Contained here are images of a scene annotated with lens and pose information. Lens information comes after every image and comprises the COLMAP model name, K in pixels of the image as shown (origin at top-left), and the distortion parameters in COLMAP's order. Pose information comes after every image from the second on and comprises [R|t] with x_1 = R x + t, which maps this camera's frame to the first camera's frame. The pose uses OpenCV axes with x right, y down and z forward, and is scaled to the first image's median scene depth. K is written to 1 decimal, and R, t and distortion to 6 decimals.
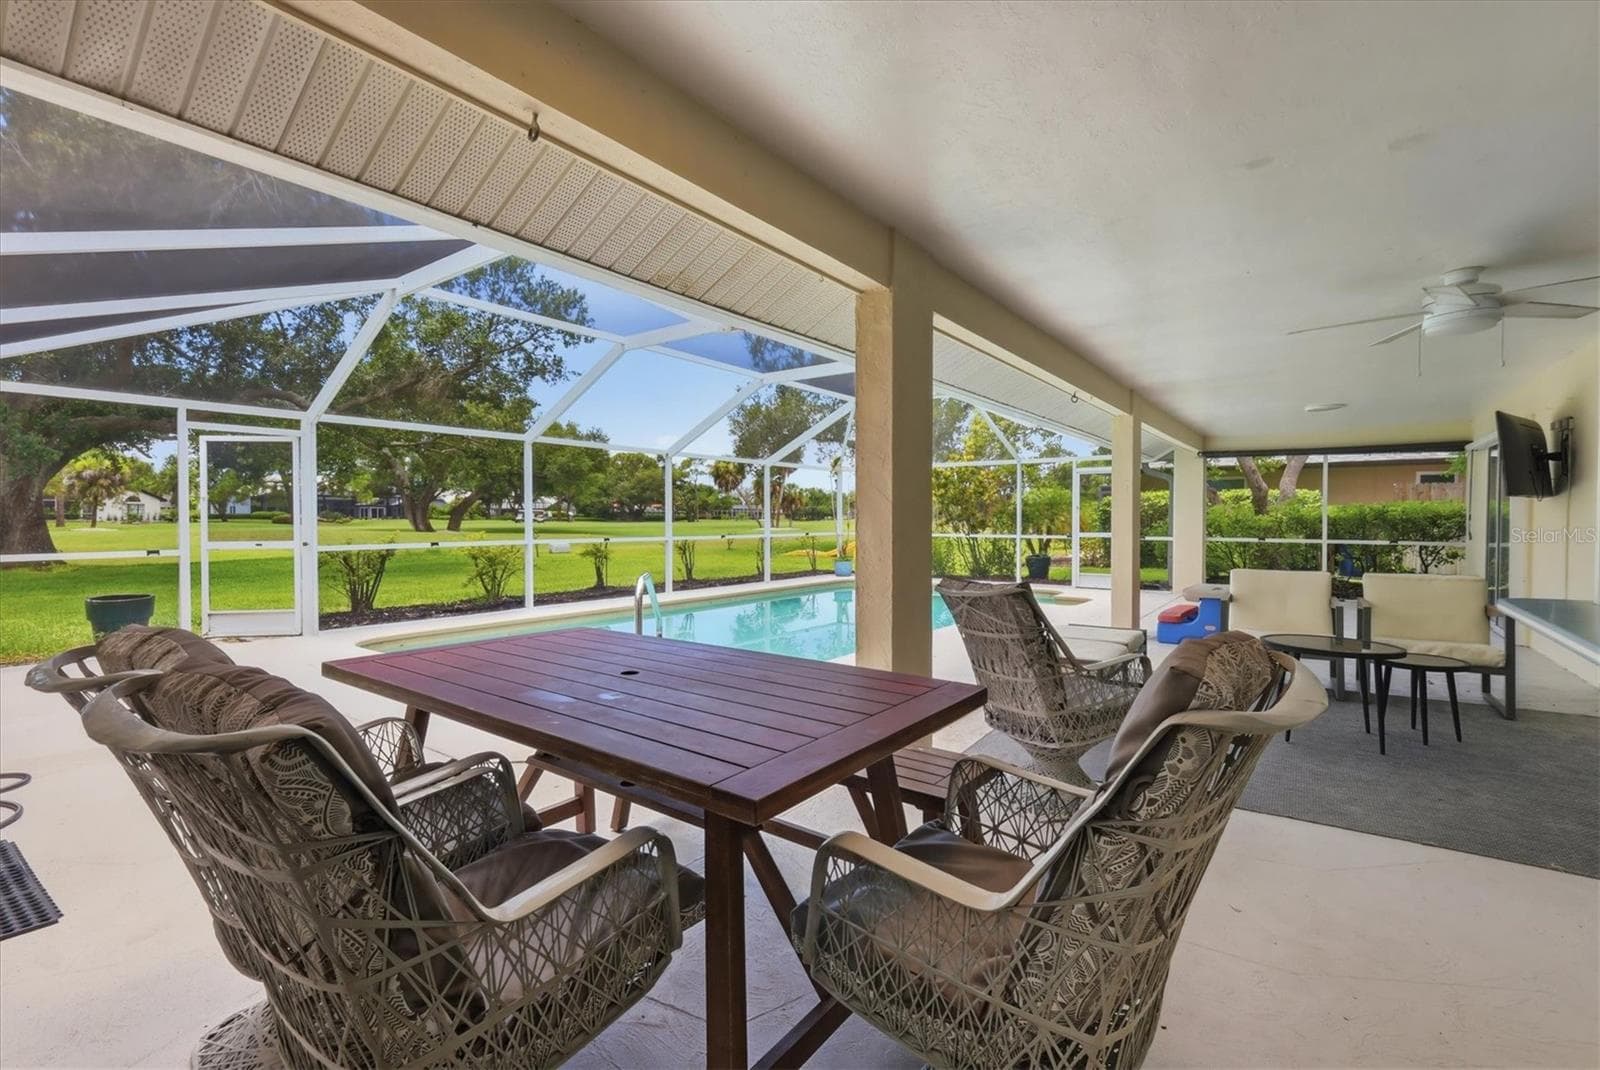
lens RADIAL K [[686.7, 0, 800.0], [0, 686.7, 535.0], [0, 0, 1]] dist [0.000964, 0.000253]
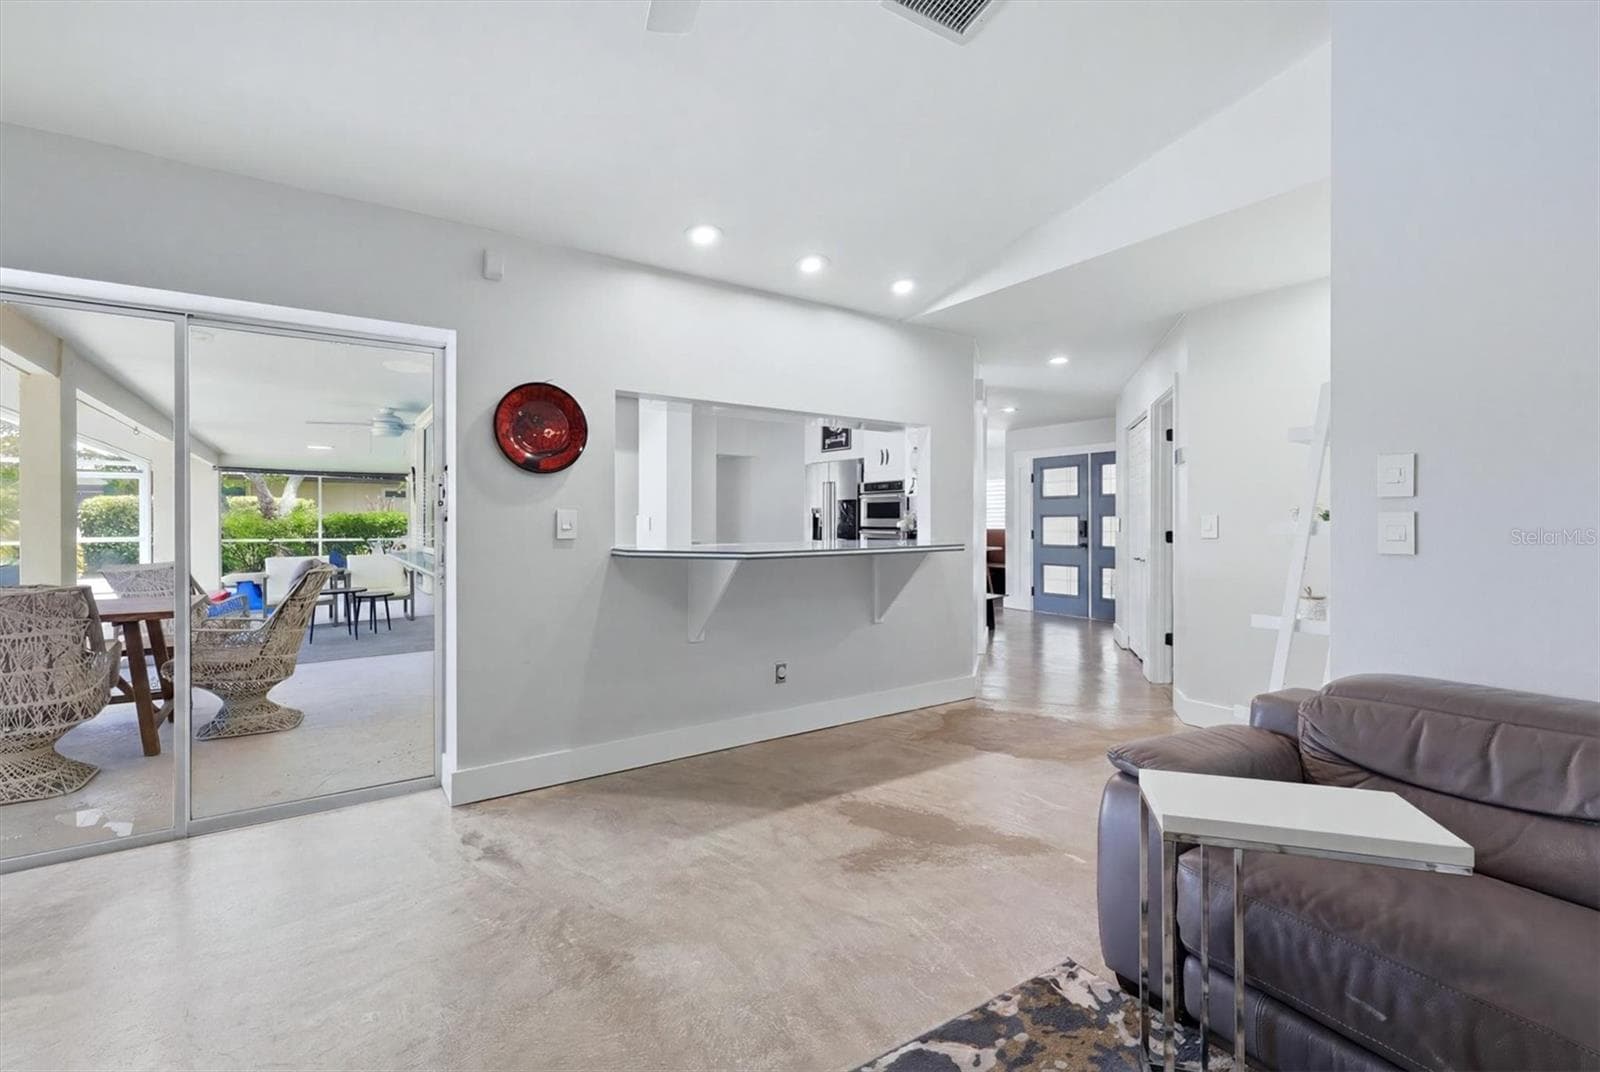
lens RADIAL K [[714.3, 0, 800.0], [0, 714.3, 536.0], [0, 0, 1]] dist [-0.001029, -0.000068]
pose [[0.315789, -0.014885, 0.948713, -0.470243], [0.013658, 0.999845, 0.011141, -0.001625], [-0.948731, 0.009440, 0.315944, -0.583502]]
